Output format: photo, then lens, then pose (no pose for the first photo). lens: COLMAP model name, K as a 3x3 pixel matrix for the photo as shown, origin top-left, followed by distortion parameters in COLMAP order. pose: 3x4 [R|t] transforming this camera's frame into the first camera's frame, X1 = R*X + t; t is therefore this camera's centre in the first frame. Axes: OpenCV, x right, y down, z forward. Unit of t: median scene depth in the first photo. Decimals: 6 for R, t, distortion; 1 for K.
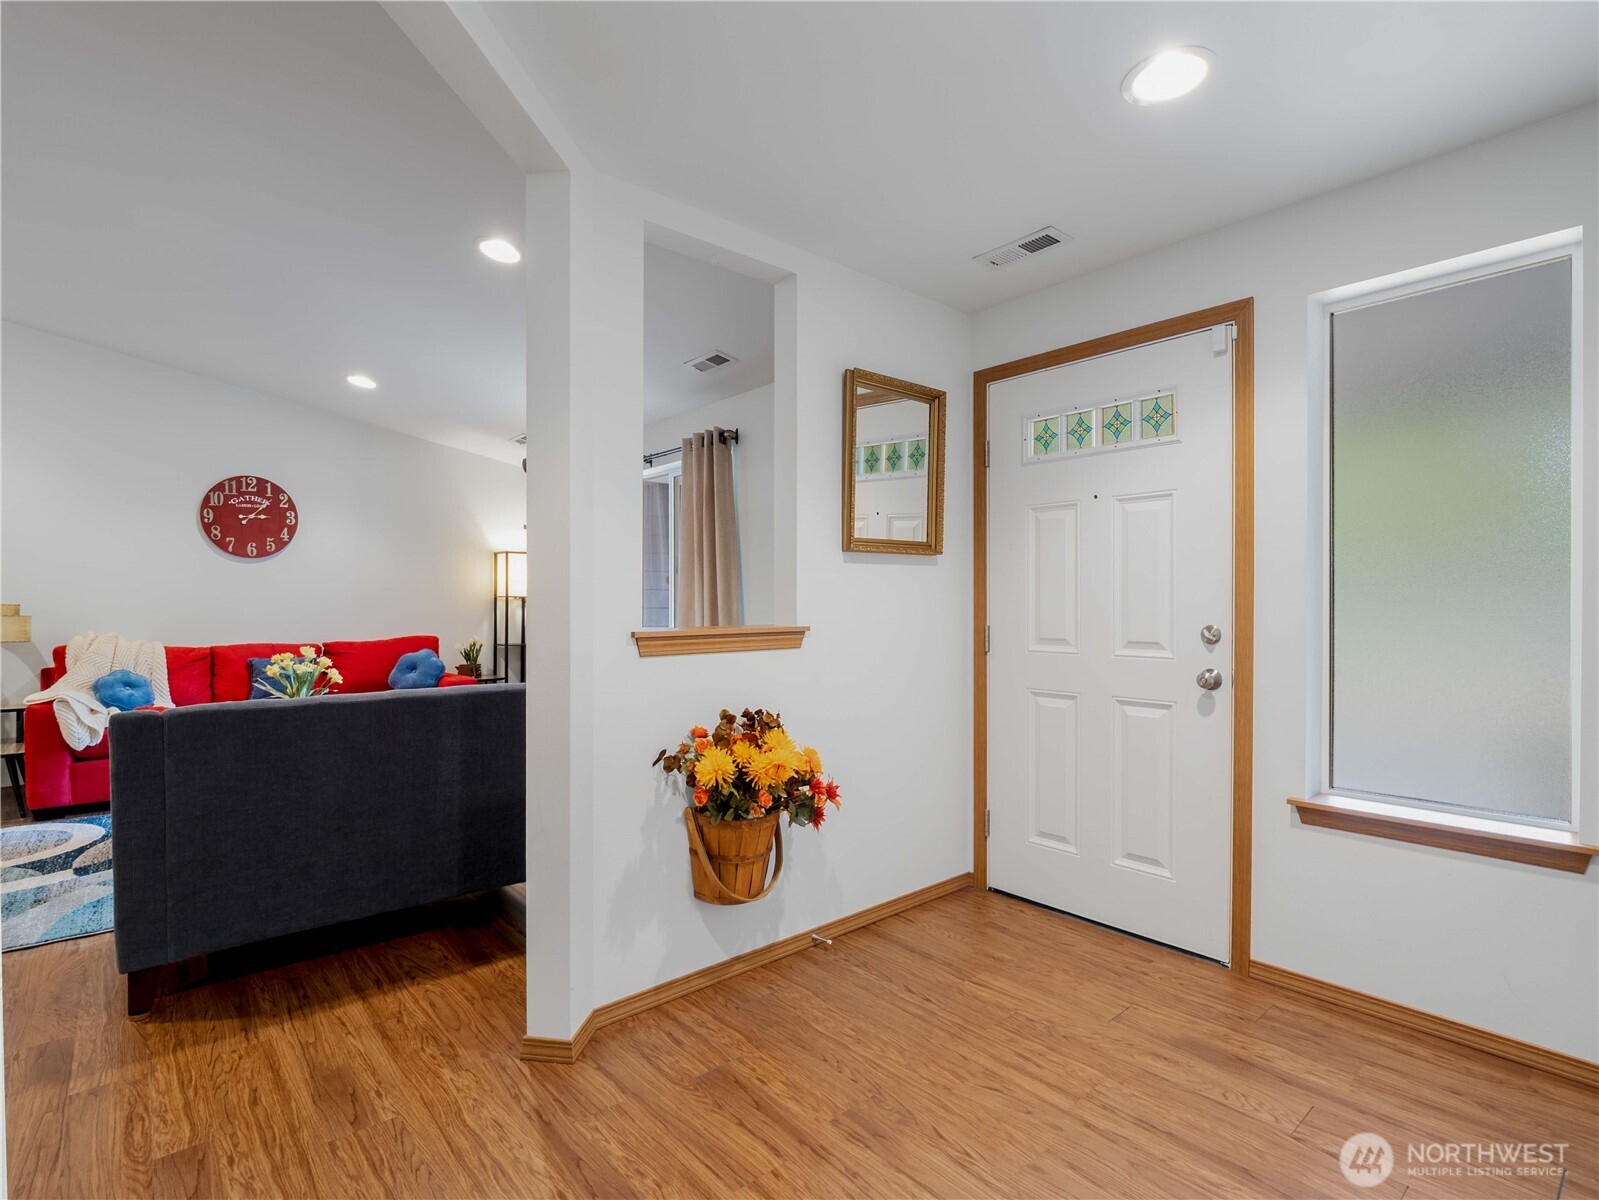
lens RADIAL K [[784.7, 0, 795.5], [0, 784.7, 607.8], [0, 0, 1]] dist [-0.021135, -0.000501]
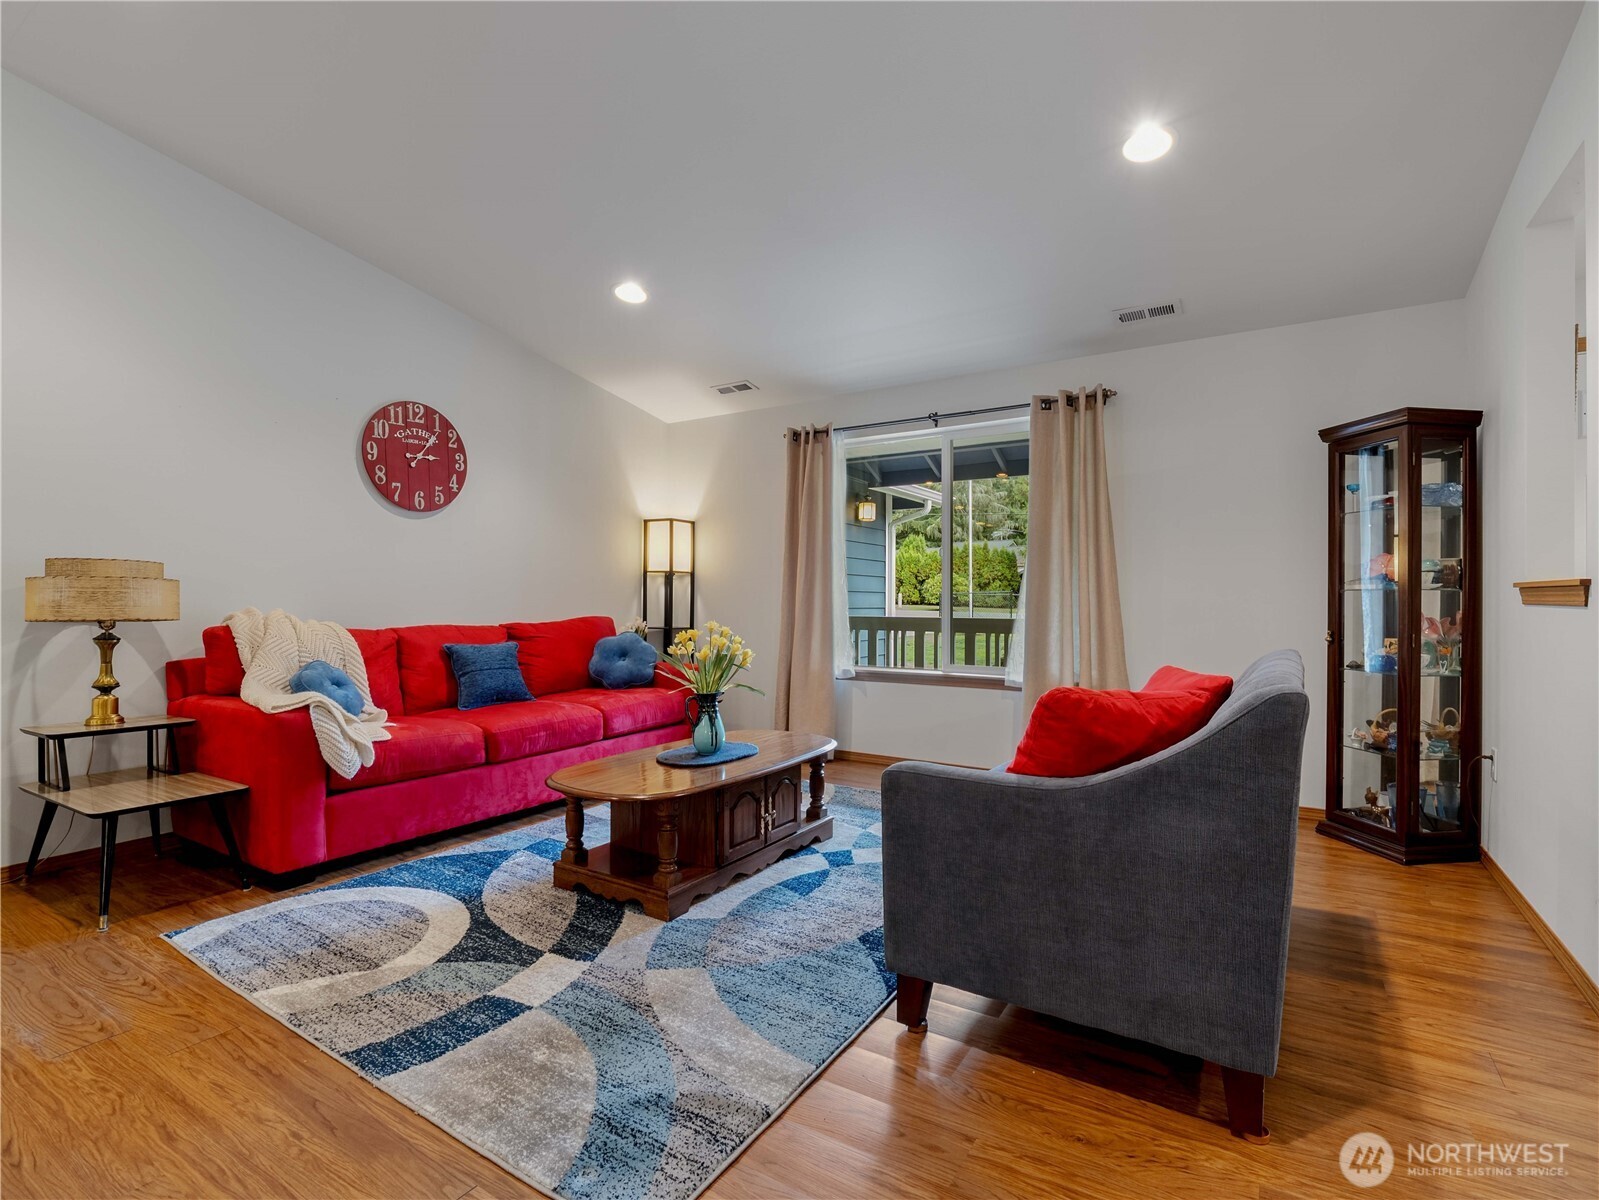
lens RADIAL K [[765.7, 0, 800.0], [0, 765.7, 596.7], [0, 0, 1]] dist [-0.017250, -0.000638]
pose [[0.956041, 0.004474, 0.293200, -0.570532], [-0.001605, 0.999948, -0.010026, 0.025292], [-0.293230, 0.009115, 0.955998, 0.190191]]
